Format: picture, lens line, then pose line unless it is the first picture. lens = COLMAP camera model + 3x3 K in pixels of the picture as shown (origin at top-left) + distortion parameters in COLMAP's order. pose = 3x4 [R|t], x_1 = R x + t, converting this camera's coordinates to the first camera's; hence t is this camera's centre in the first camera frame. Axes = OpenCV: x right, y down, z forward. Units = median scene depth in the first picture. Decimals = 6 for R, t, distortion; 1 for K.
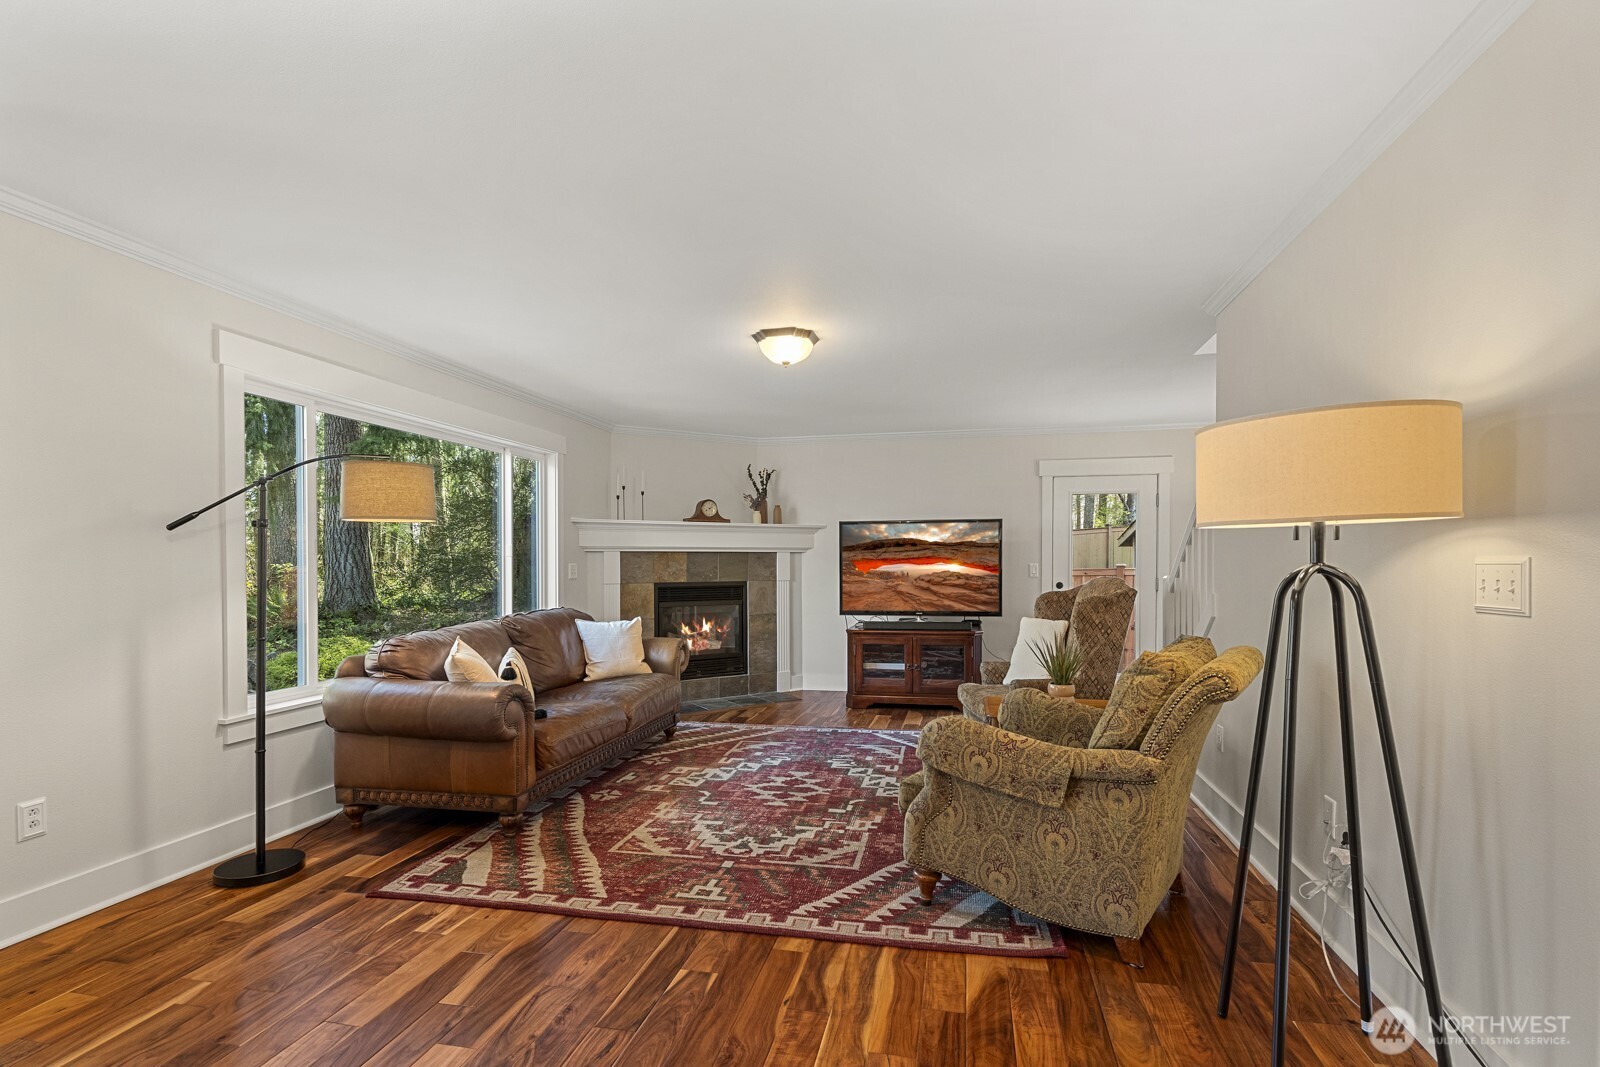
lens RADIAL K [[745.5, 0, 796.6], [0, 745.5, 538.1], [0, 0, 1]] dist [0.003481, 0.000592]
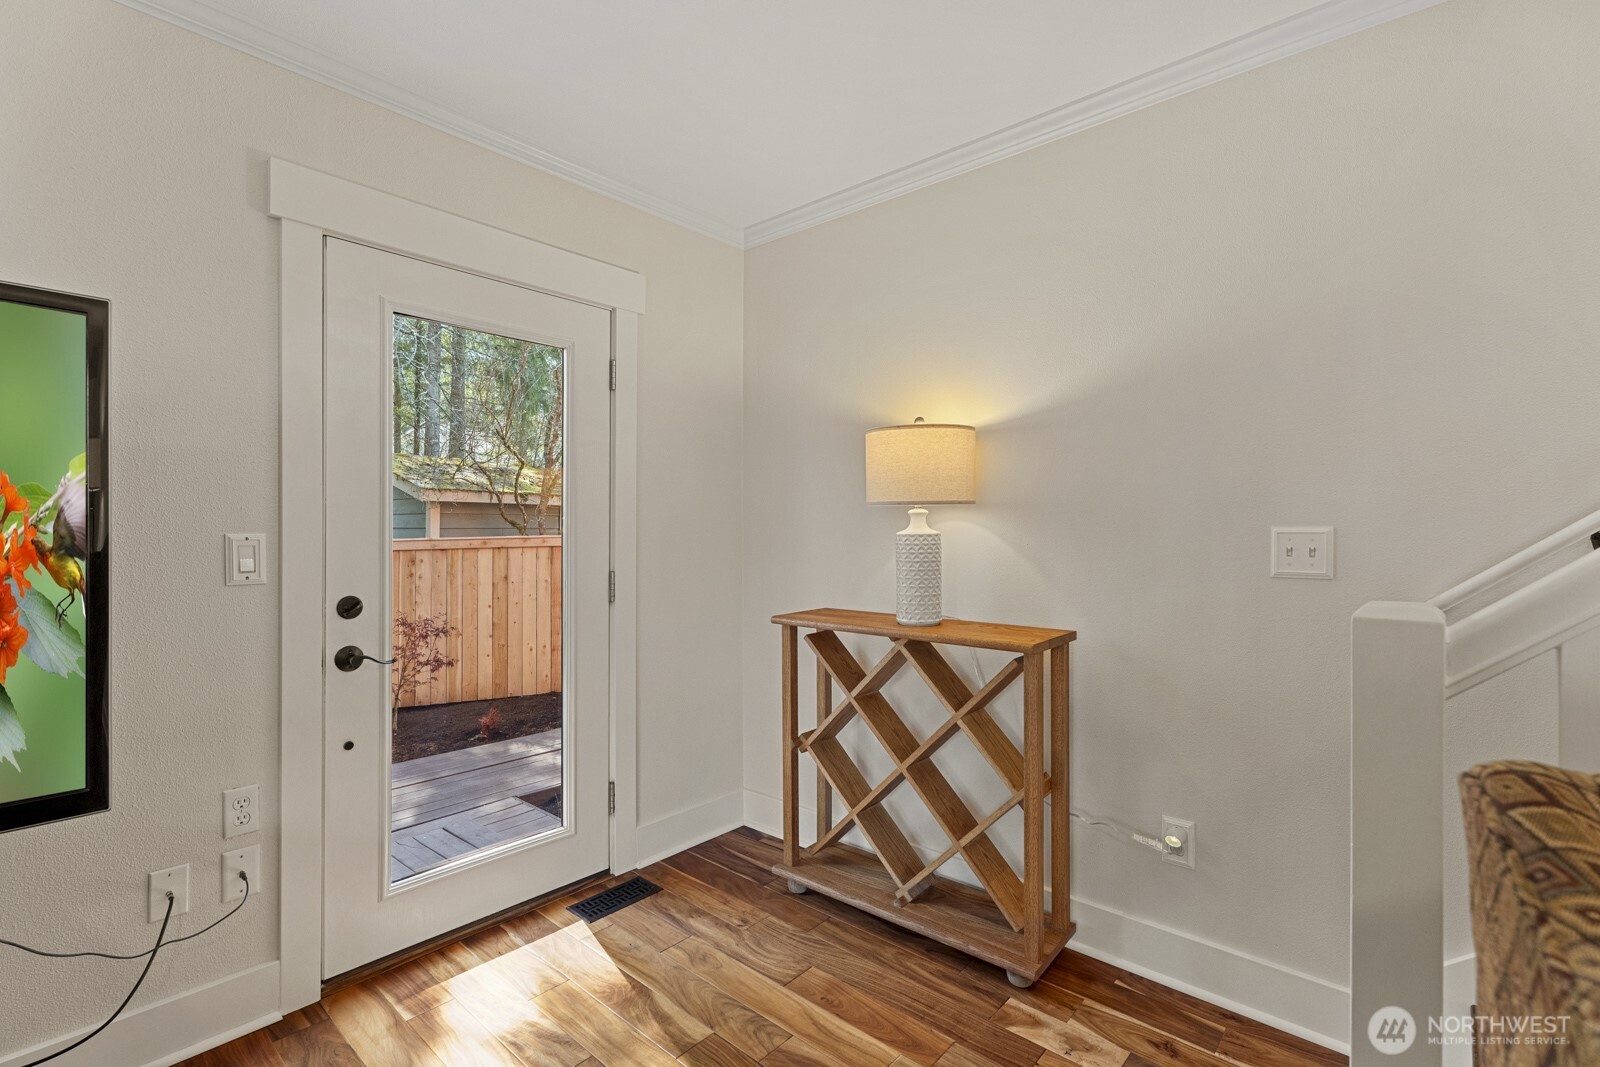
lens RADIAL K [[745.5, 0, 796.6], [0, 745.5, 538.1], [0, 0, 1]] dist [0.003481, 0.000592]
pose [[0.478419, -0.000499, 0.878132, 0.177769], [-0.030870, 0.999372, 0.017386, 0.025669], [-0.877589, -0.035426, 0.478103, 0.699758]]
